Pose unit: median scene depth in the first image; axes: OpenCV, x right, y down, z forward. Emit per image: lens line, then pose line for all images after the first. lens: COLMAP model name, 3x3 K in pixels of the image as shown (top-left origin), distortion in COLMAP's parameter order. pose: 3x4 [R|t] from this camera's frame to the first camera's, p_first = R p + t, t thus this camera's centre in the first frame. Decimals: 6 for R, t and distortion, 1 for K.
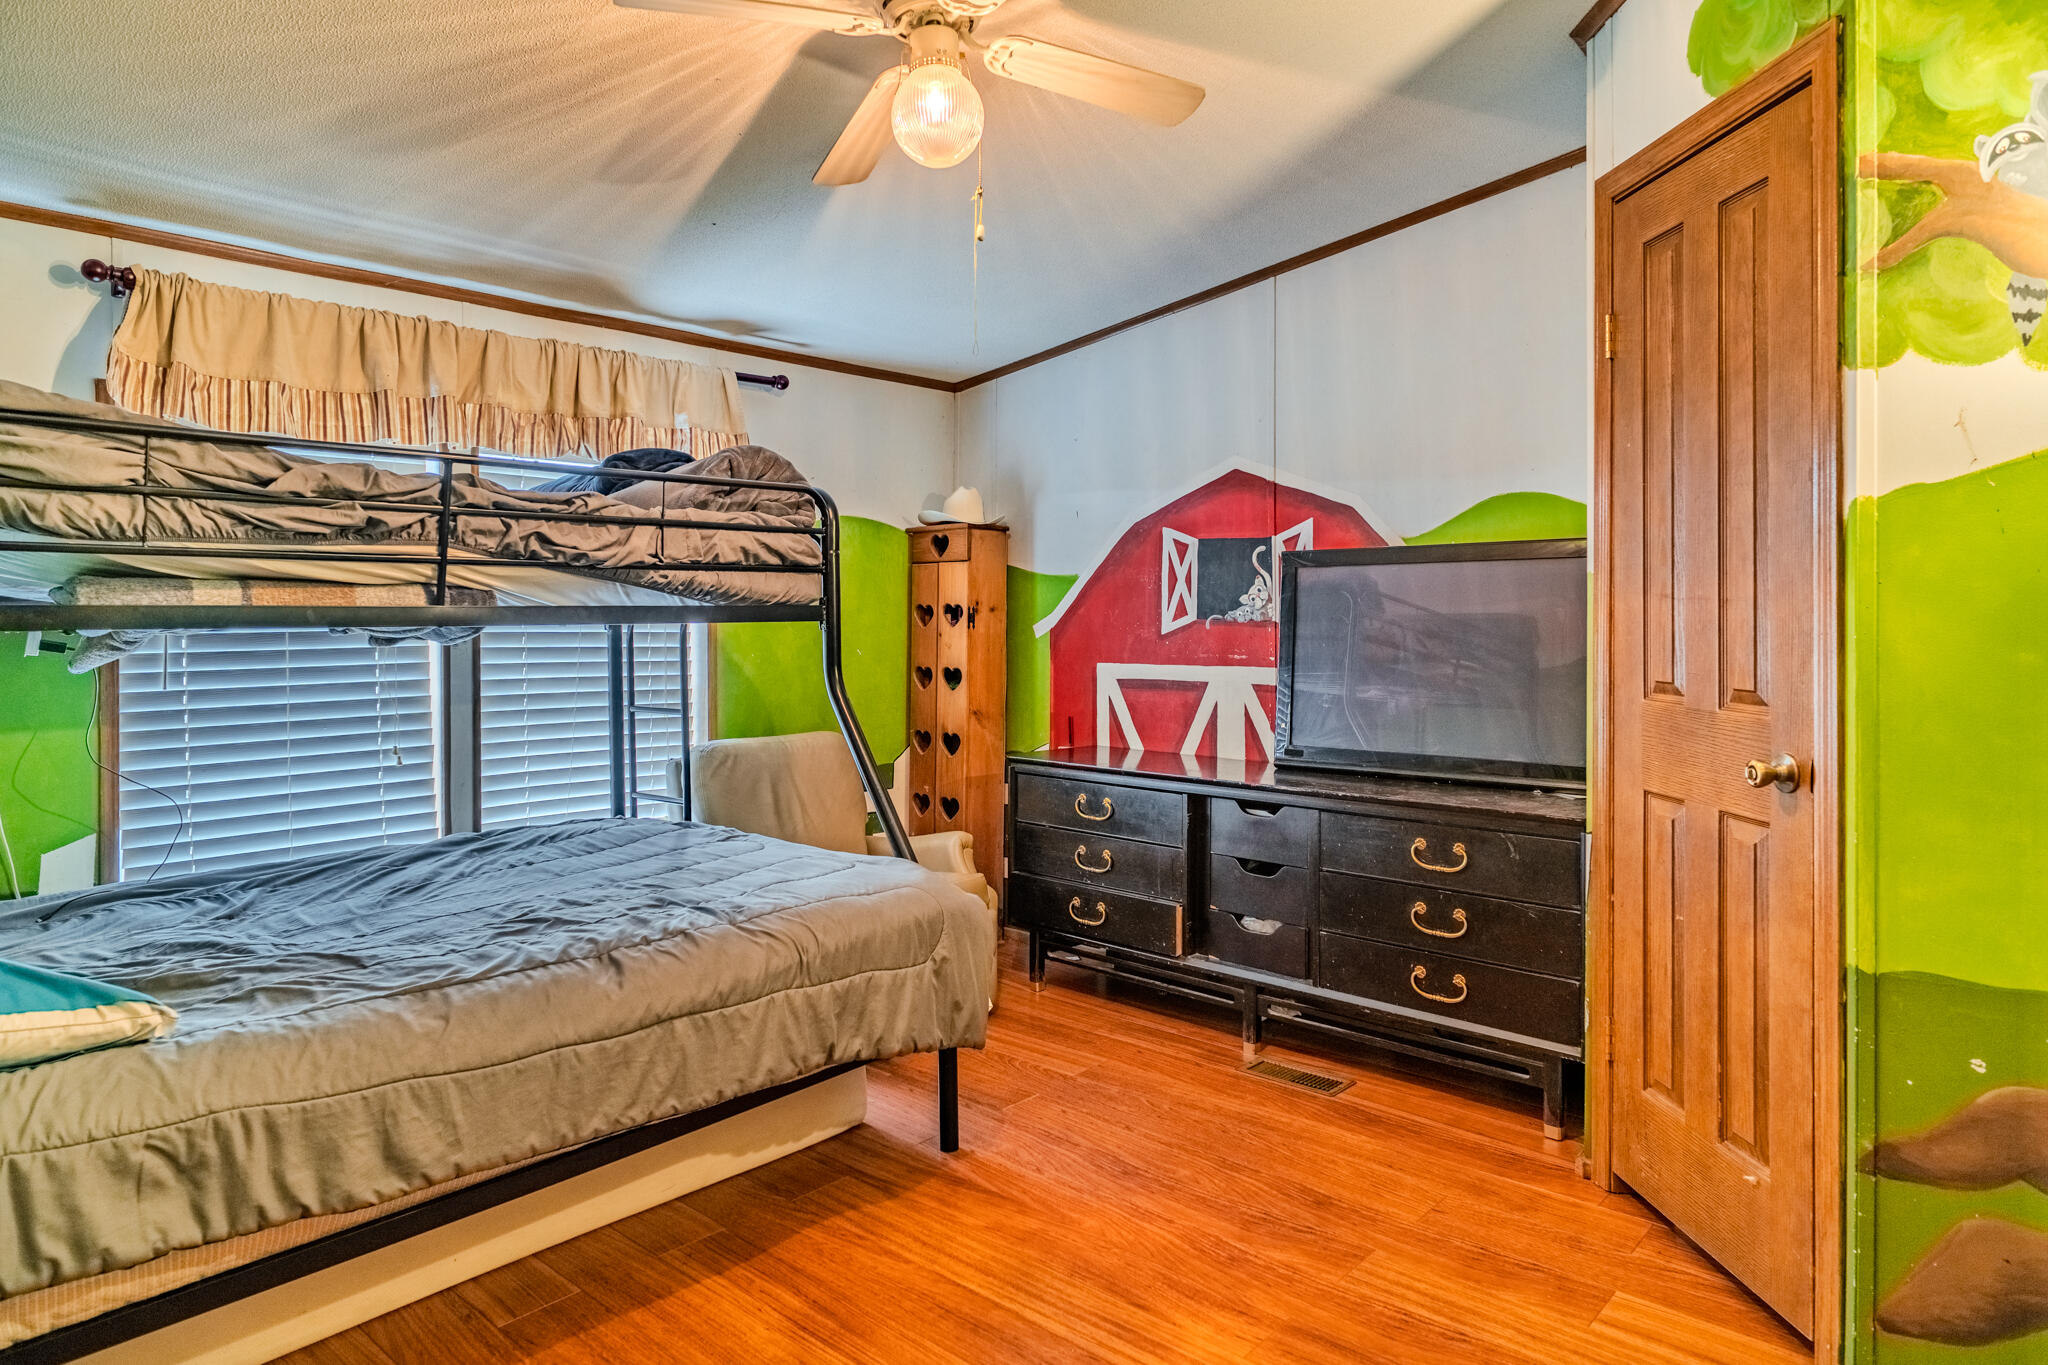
lens RADIAL K [[1242.9, 0, 975.3], [0, 1242.9, 624.7], [0, 0, 1]] dist [-0.010440, 0.005086]
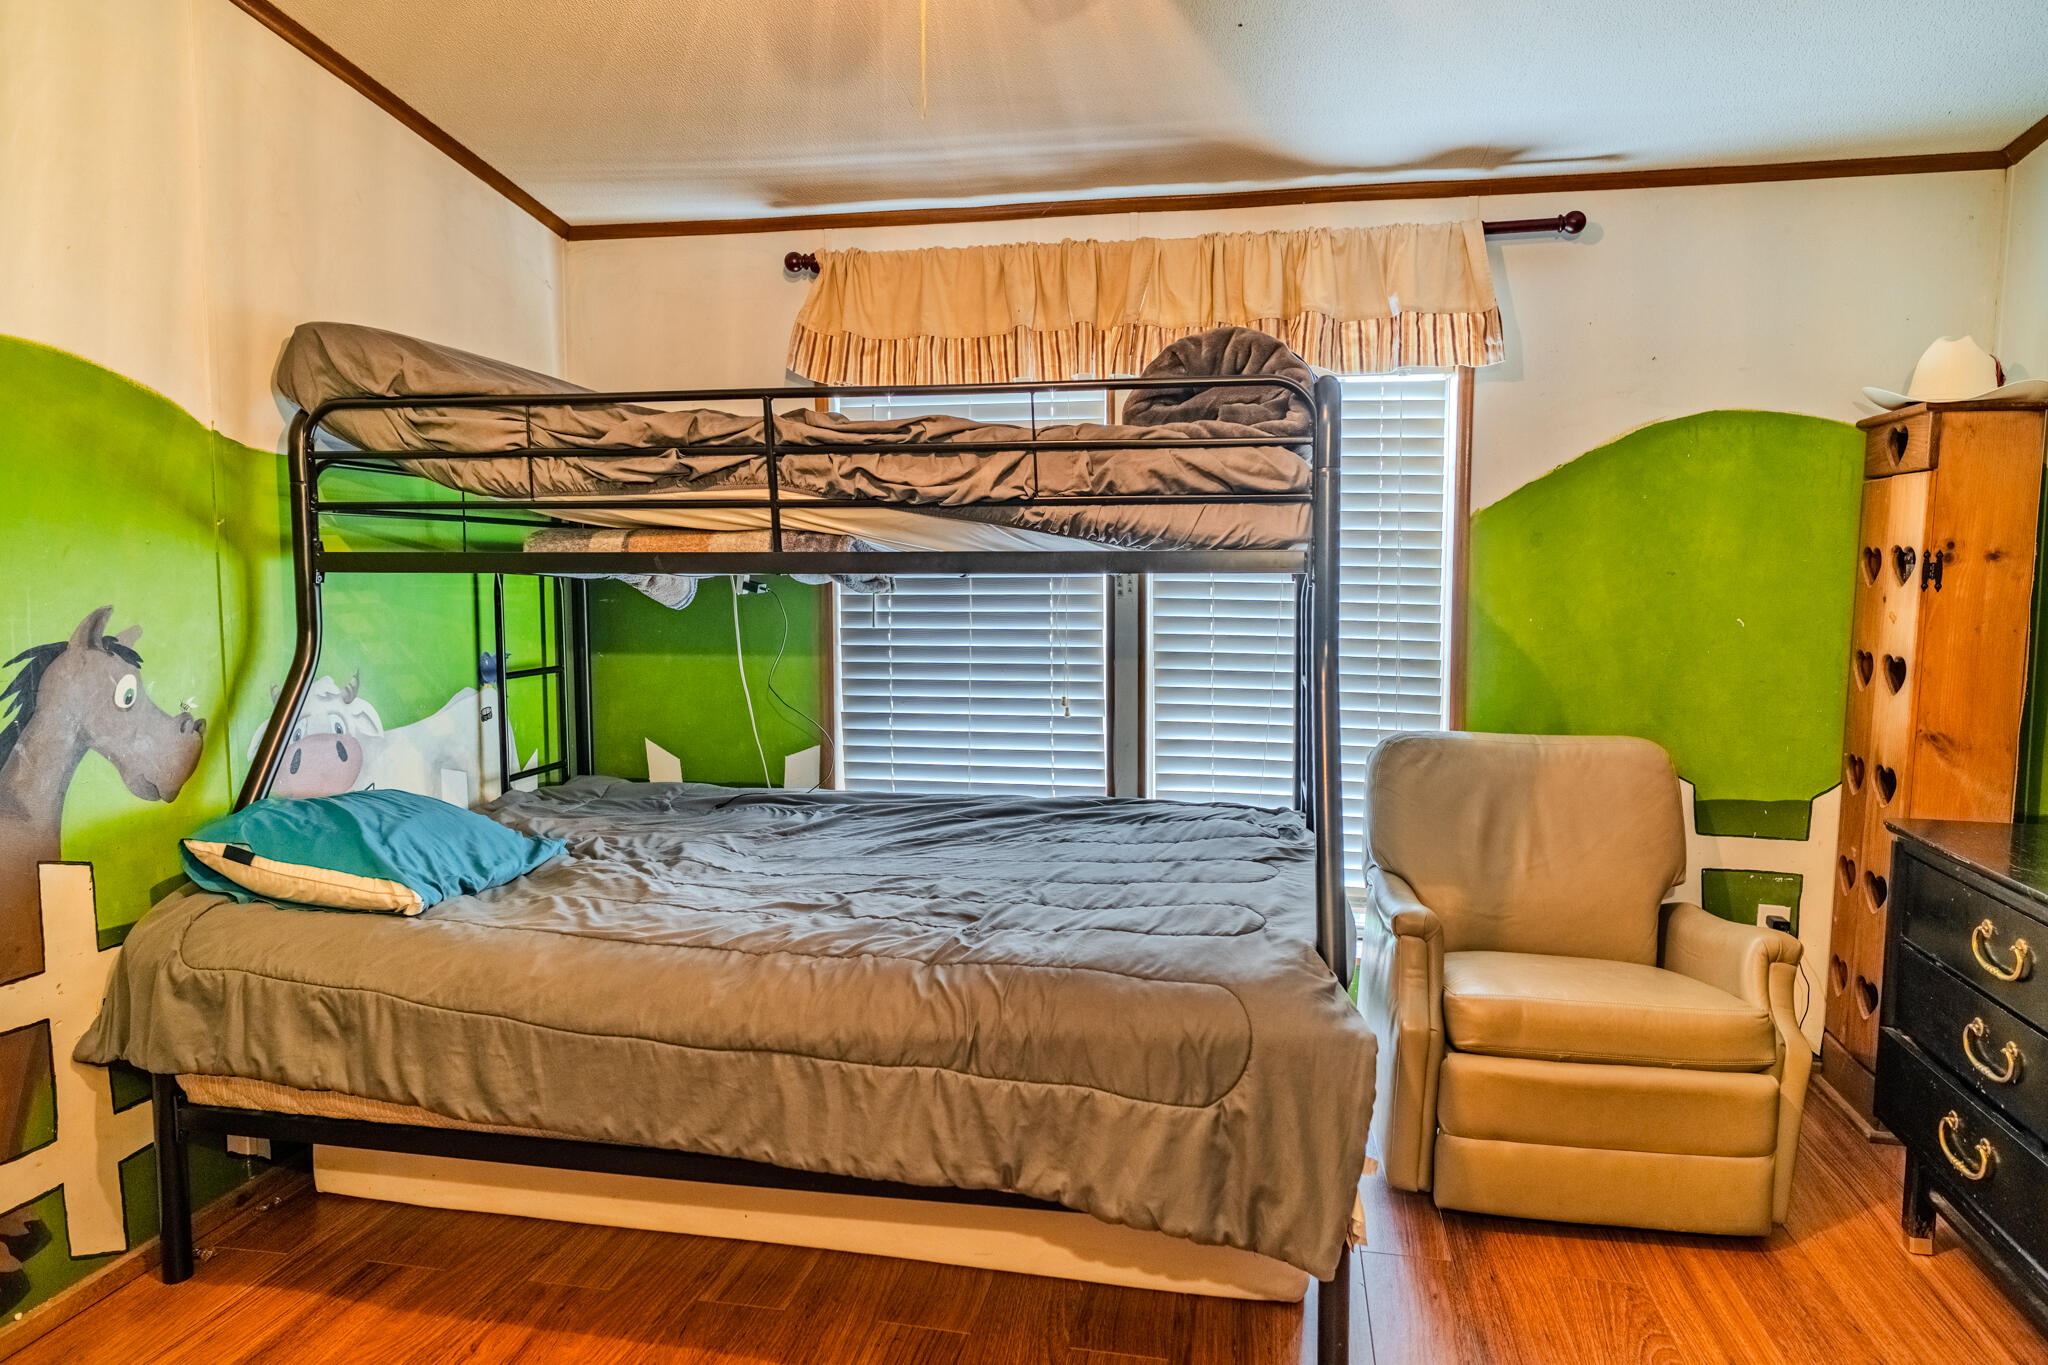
lens RADIAL K [[1242.9, 0, 1029.1], [0, 1242.9, 666.1], [0, 0, 1]] dist [-0.010440, 0.005086]
pose [[0.531482, 0.074143, -0.843819, 0.392891], [-0.009926, 0.996639, 0.081319, -0.005960], [0.847012, -0.034843, 0.530431, 0.531971]]
